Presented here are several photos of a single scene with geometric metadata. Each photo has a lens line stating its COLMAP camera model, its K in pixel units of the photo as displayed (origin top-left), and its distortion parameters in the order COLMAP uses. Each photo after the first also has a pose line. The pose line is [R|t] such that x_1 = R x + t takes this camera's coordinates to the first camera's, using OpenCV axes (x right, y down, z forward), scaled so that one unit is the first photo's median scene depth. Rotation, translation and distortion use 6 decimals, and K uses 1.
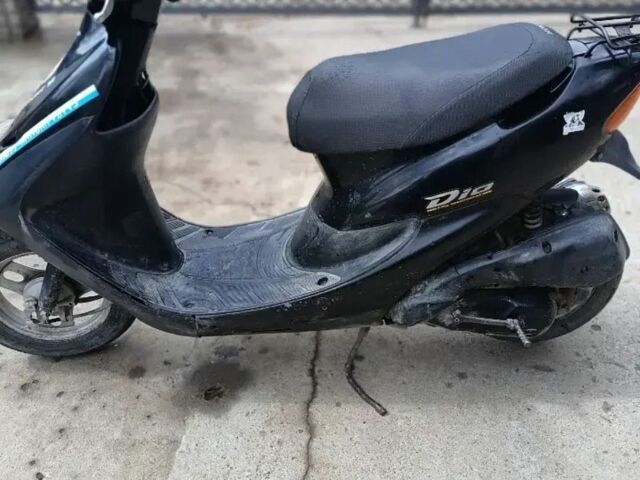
lens RADIAL K [[587.9, 0, 320.0], [0, 587.9, 240.0], [0, 0, 1]] dist [0.153544, -0.251577]
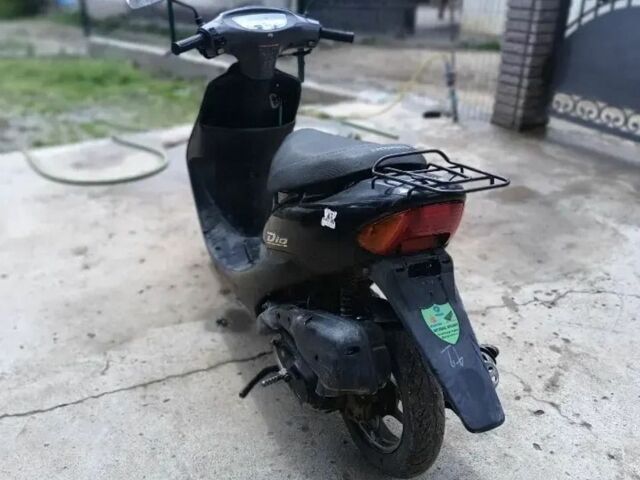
lens RADIAL K [[587.9, 0, 320.0], [0, 587.9, 240.0], [0, 0, 1]] dist [0.153544, -0.251577]
pose [[0.440598, 0.407063, -0.800108, 1.037943], [-0.541214, 0.831539, 0.125022, -0.226280], [0.716213, 0.377945, 0.586682, 0.253330]]
